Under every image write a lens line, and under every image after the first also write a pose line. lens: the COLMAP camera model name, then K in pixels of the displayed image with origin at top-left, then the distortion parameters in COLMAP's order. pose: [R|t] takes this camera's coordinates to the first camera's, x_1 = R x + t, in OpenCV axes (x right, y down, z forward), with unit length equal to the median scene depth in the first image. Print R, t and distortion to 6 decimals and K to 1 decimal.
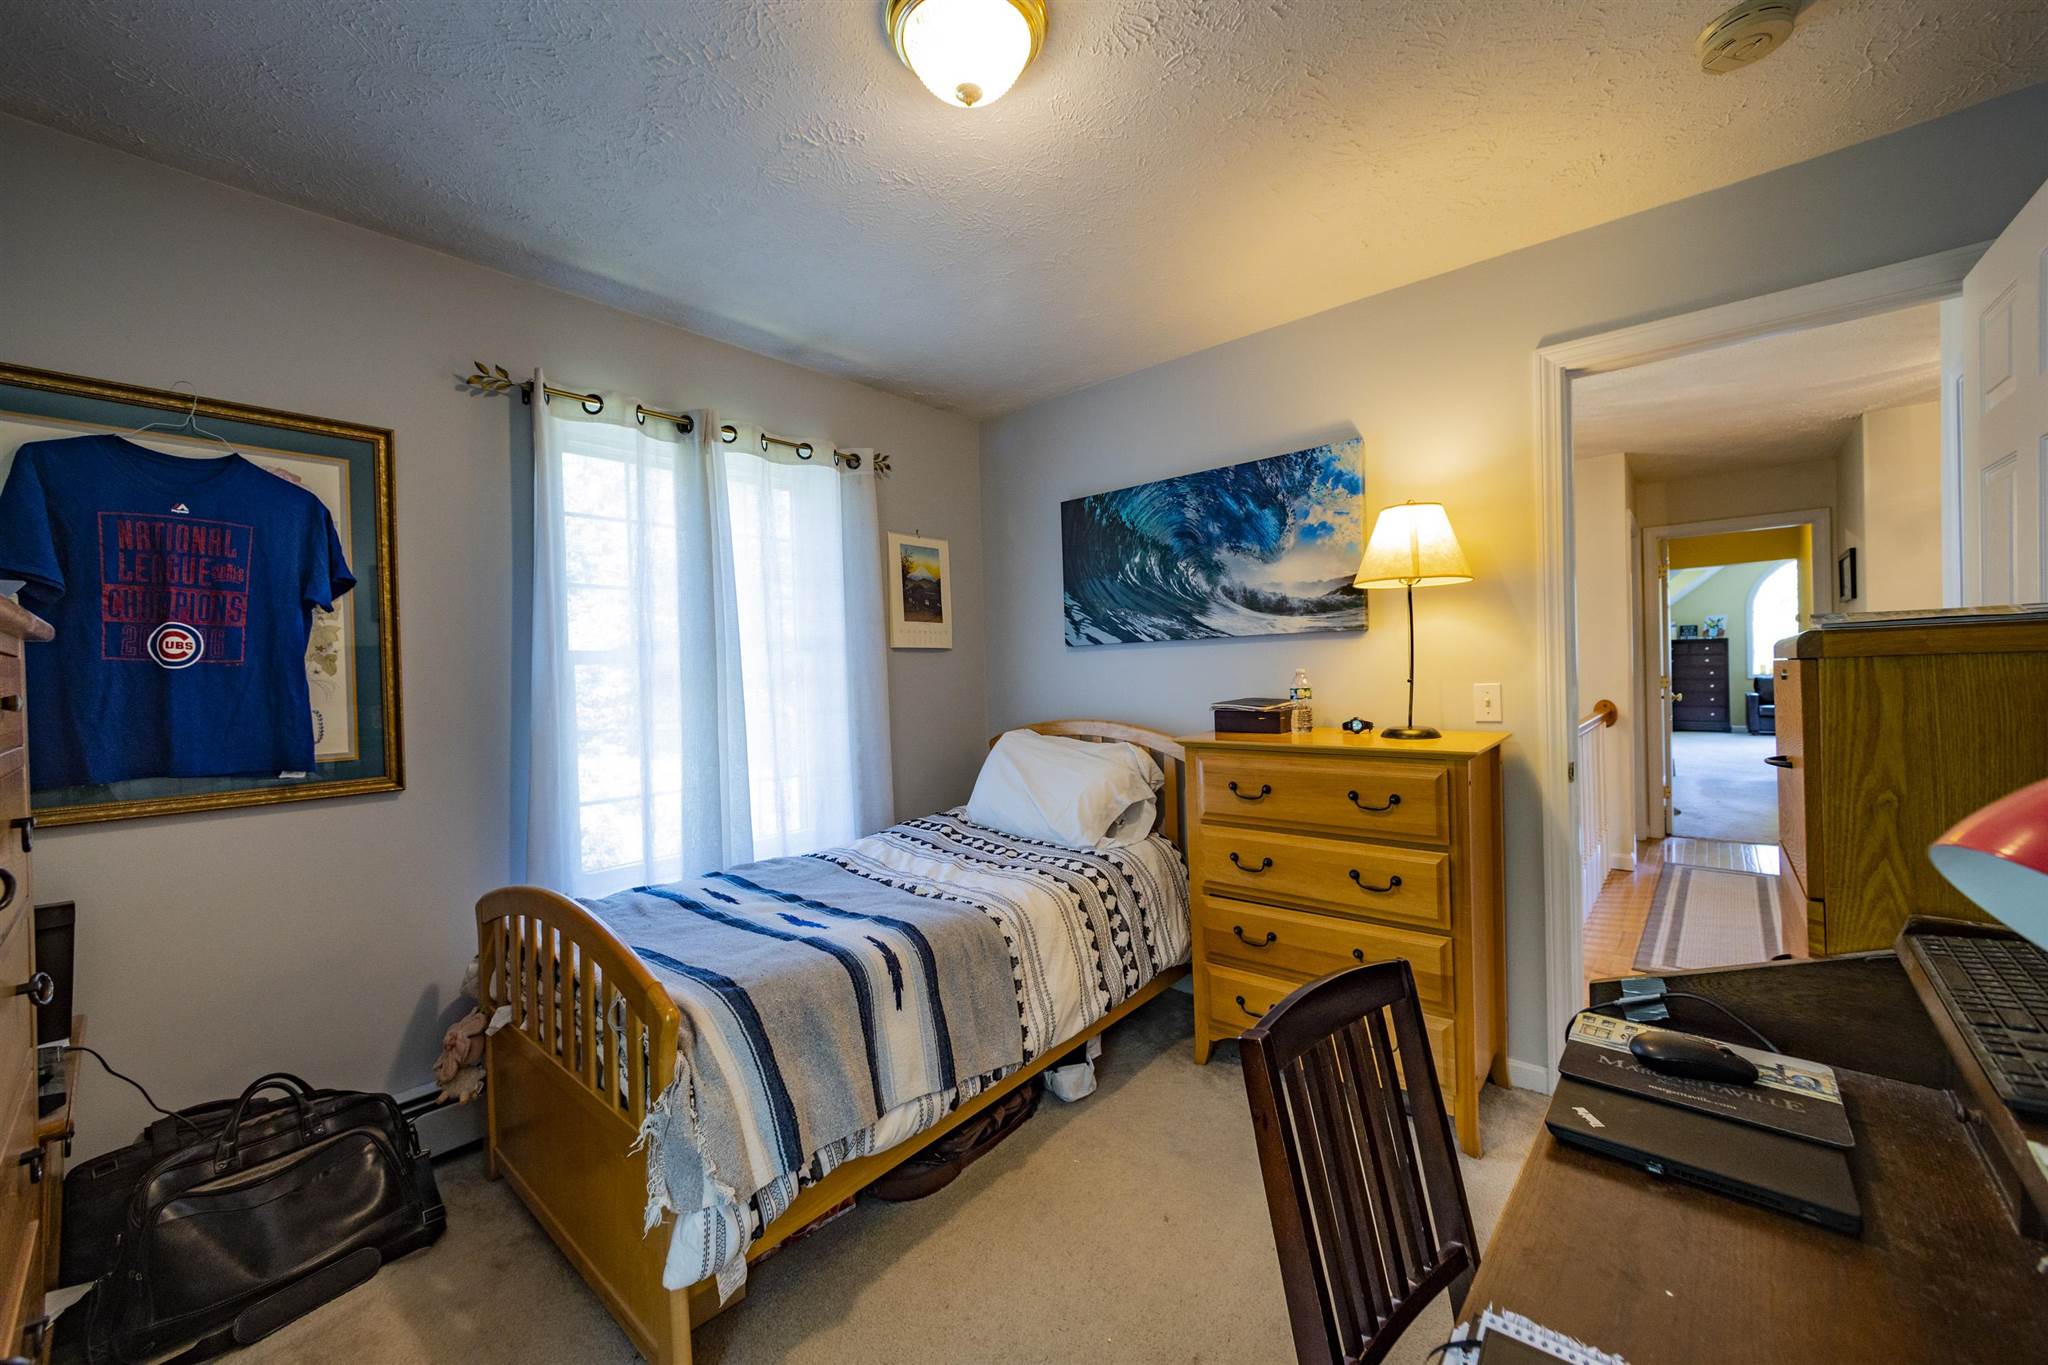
lens RADIAL K [[788.8, 0, 1025.3], [0, 788.8, 675.2], [0, 0, 1]] dist [0.005826, 0.000482]
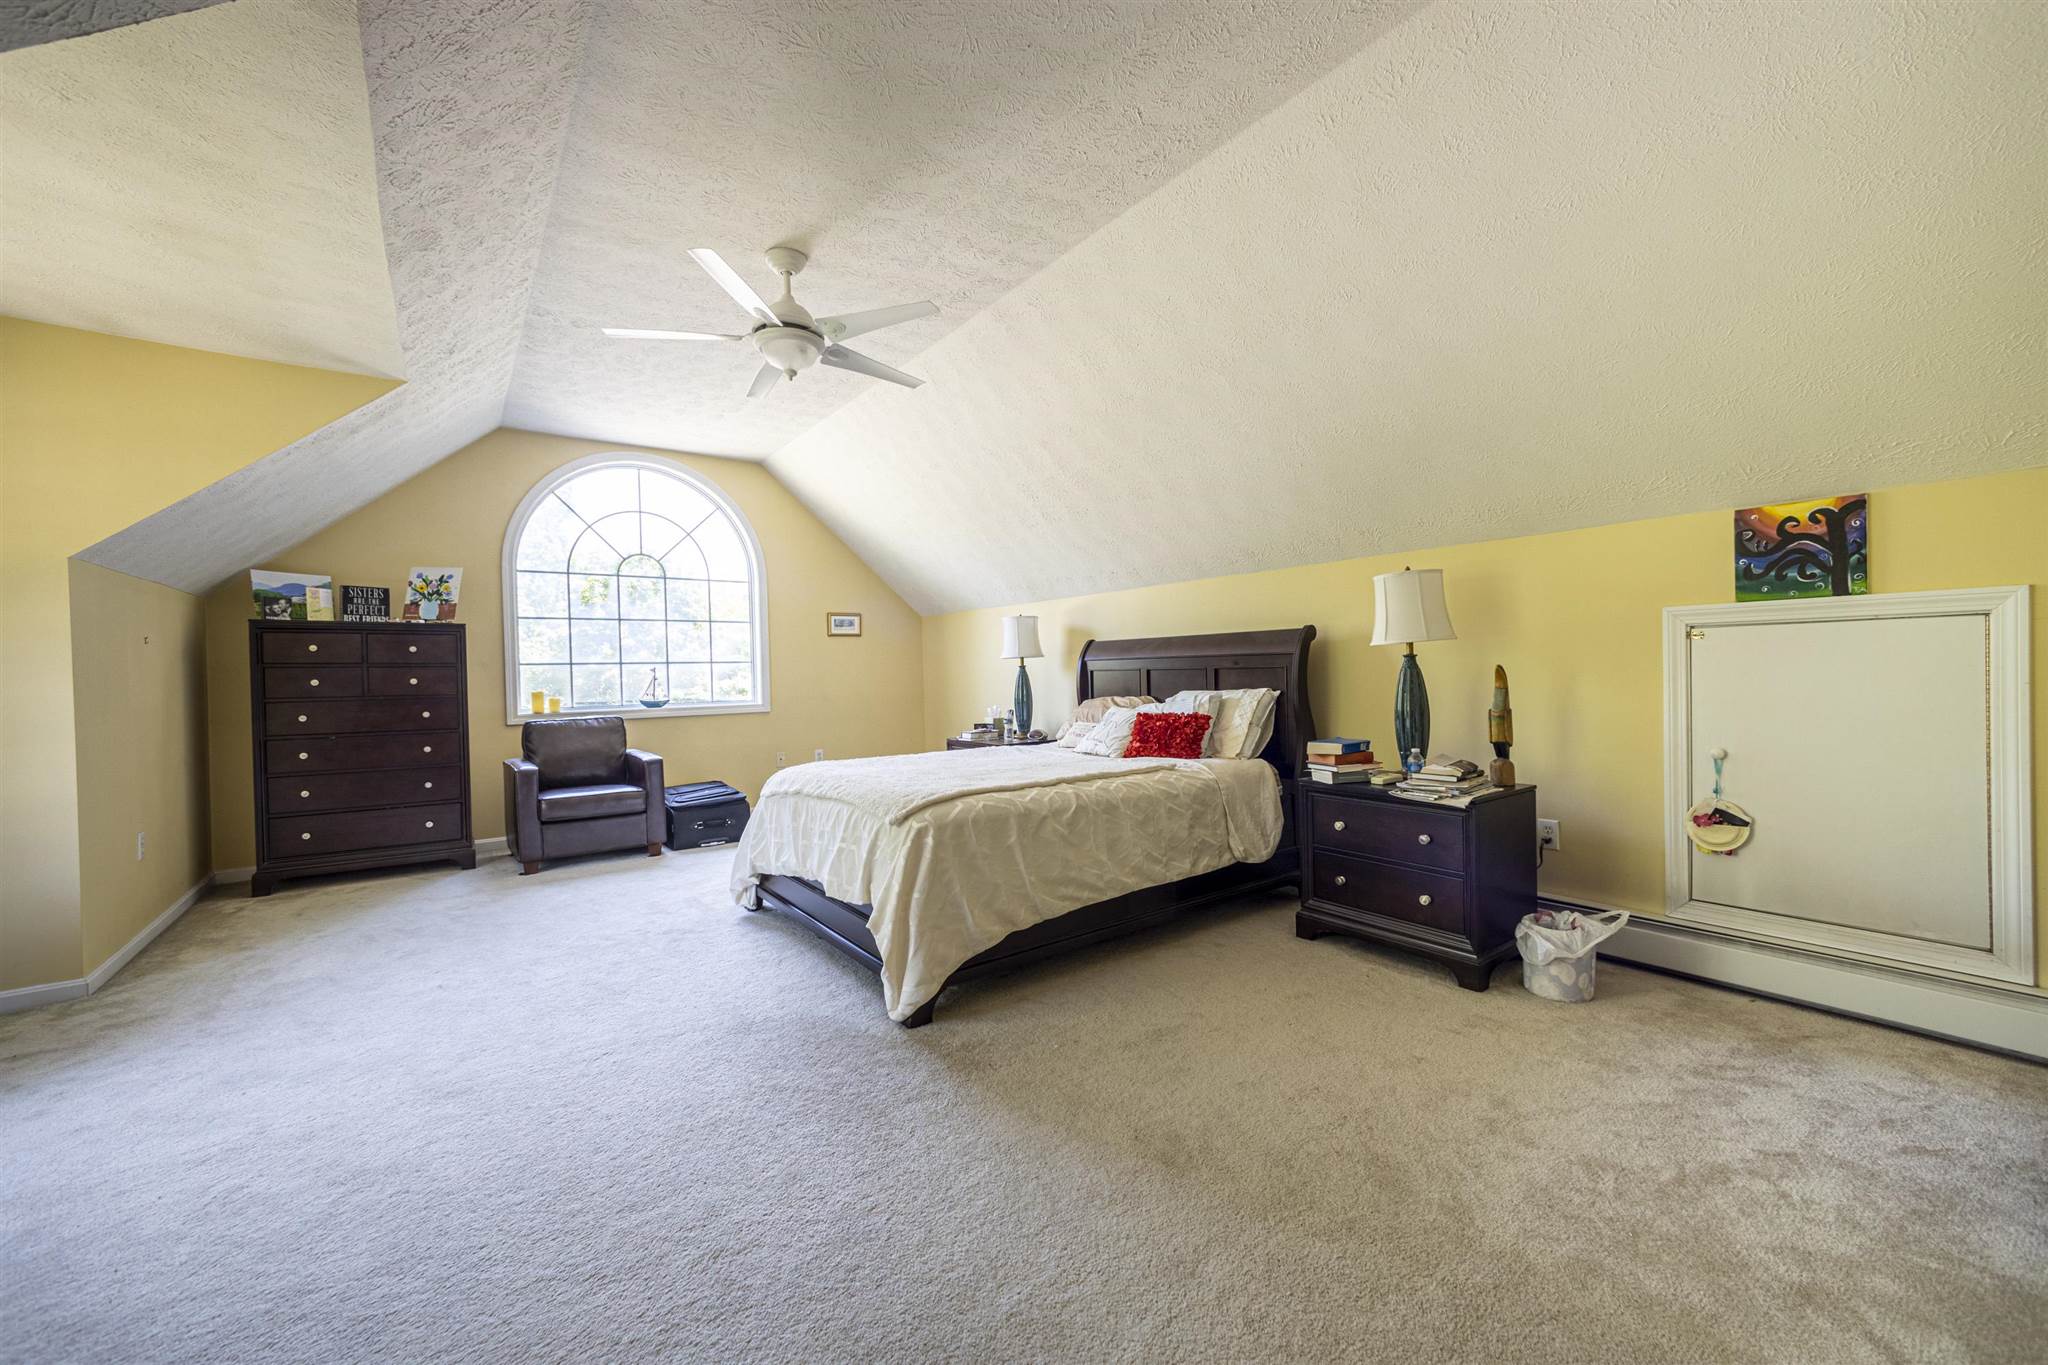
lens RADIAL K [[788.8, 0, 1020.4], [0, 788.8, 680.3], [0, 0, 1]] dist [0.005826, 0.000482]
pose [[0.219109, 0.011689, 0.975630, 0.564316], [0.022038, 0.999614, -0.016926, -0.006480], [-0.975452, 0.025209, 0.218766, 0.645711]]
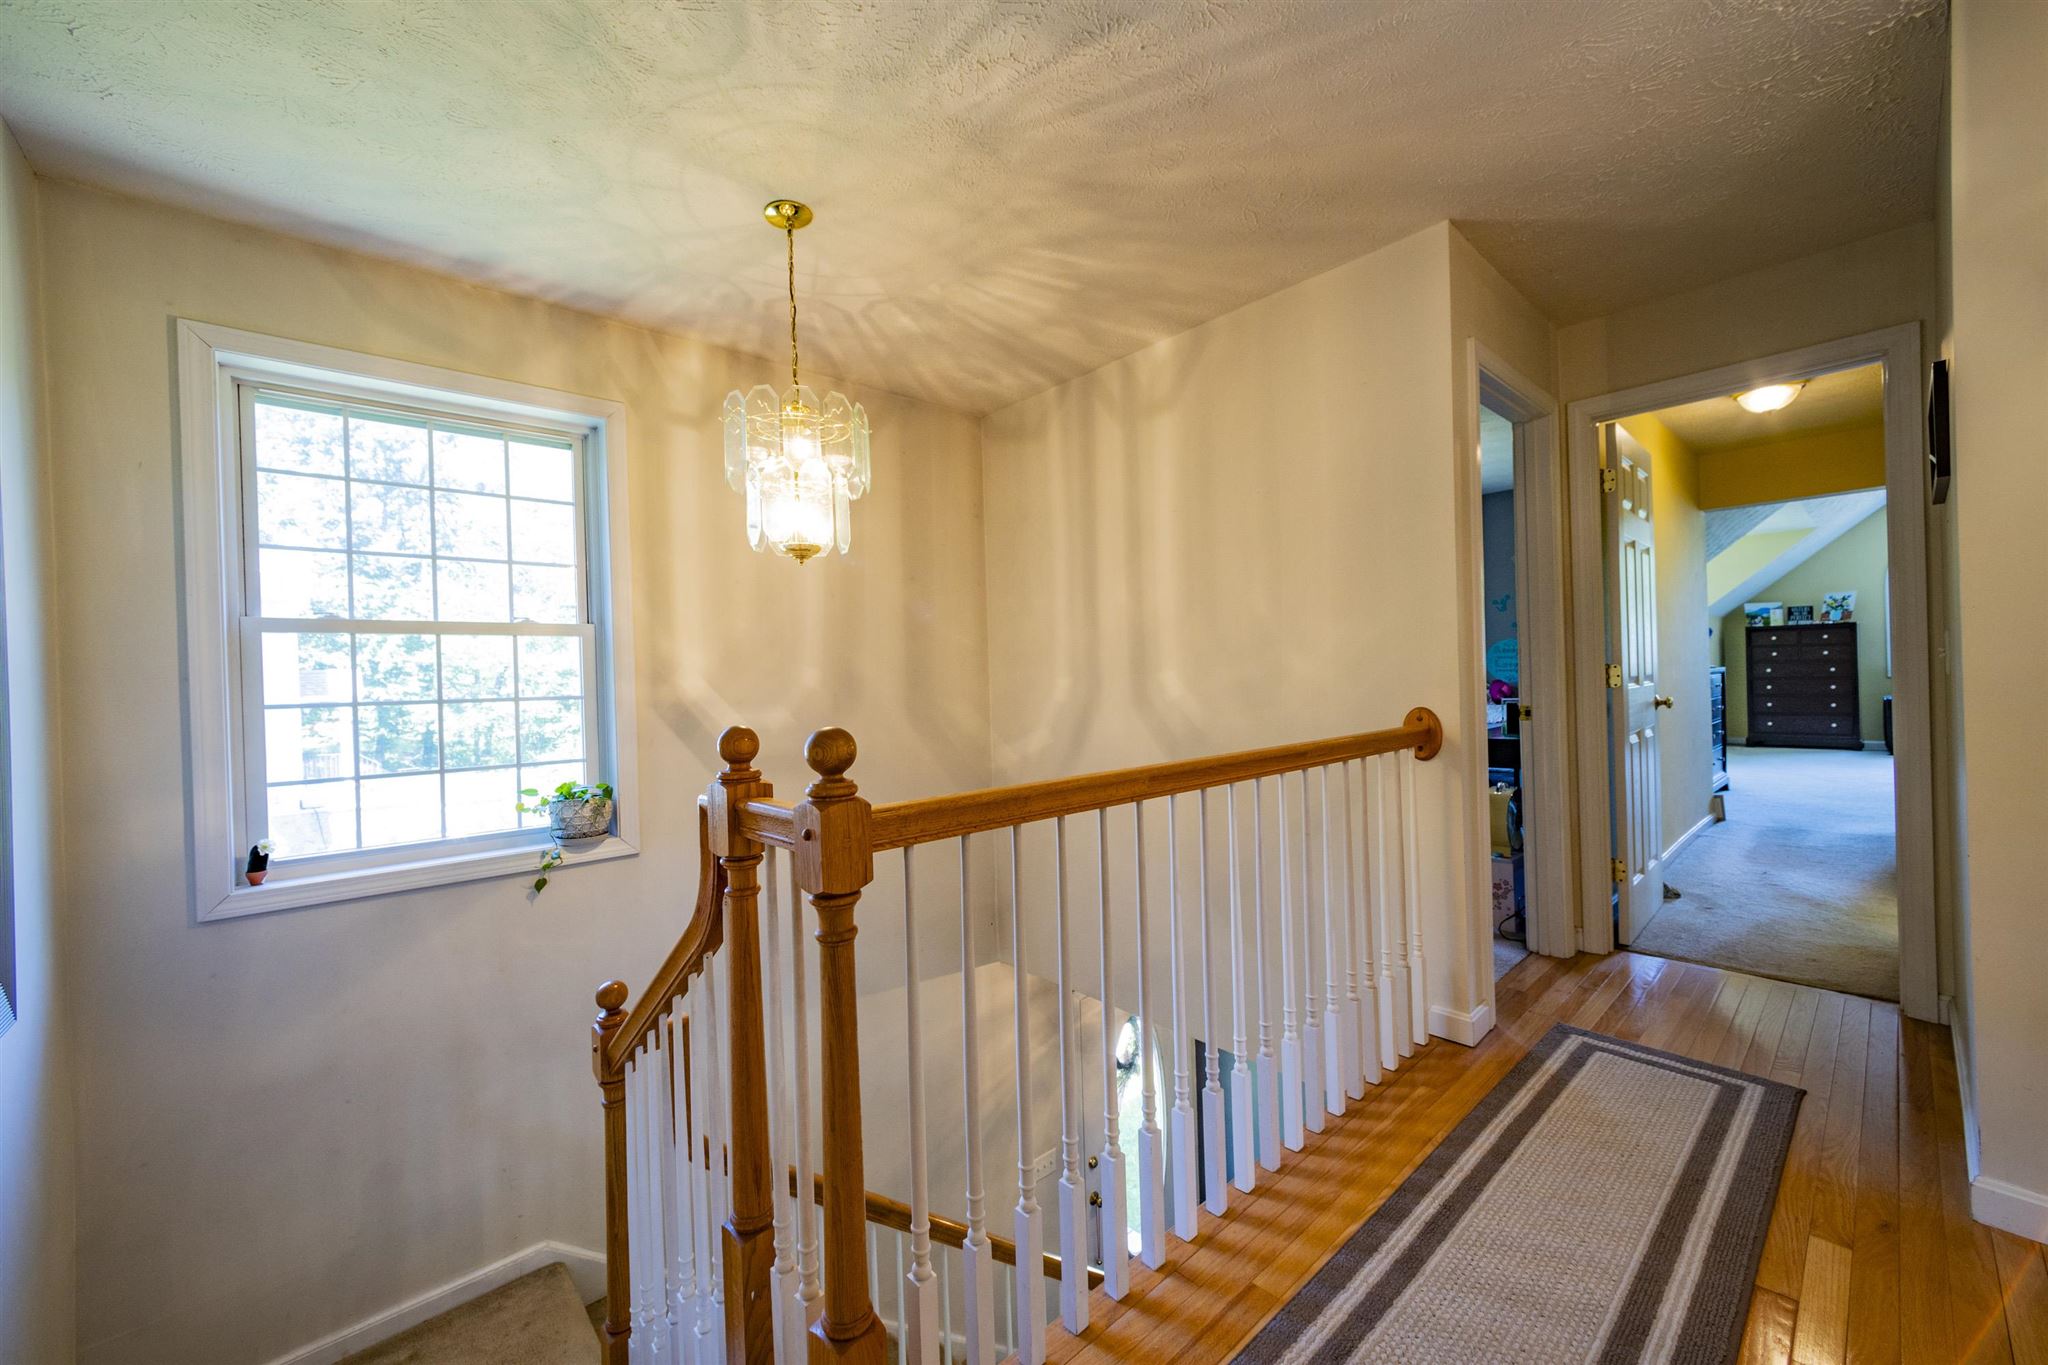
lens RADIAL K [[788.8, 0, 1024.2], [0, 788.8, 680.5], [0, 0, 1]] dist [0.005826, 0.000482]
pose [[0.993141, -0.003974, -0.116857, 0.203912], [0.003725, 0.999990, -0.002345, 0.006401], [0.116866, 0.001894, 0.993146, 0.176447]]
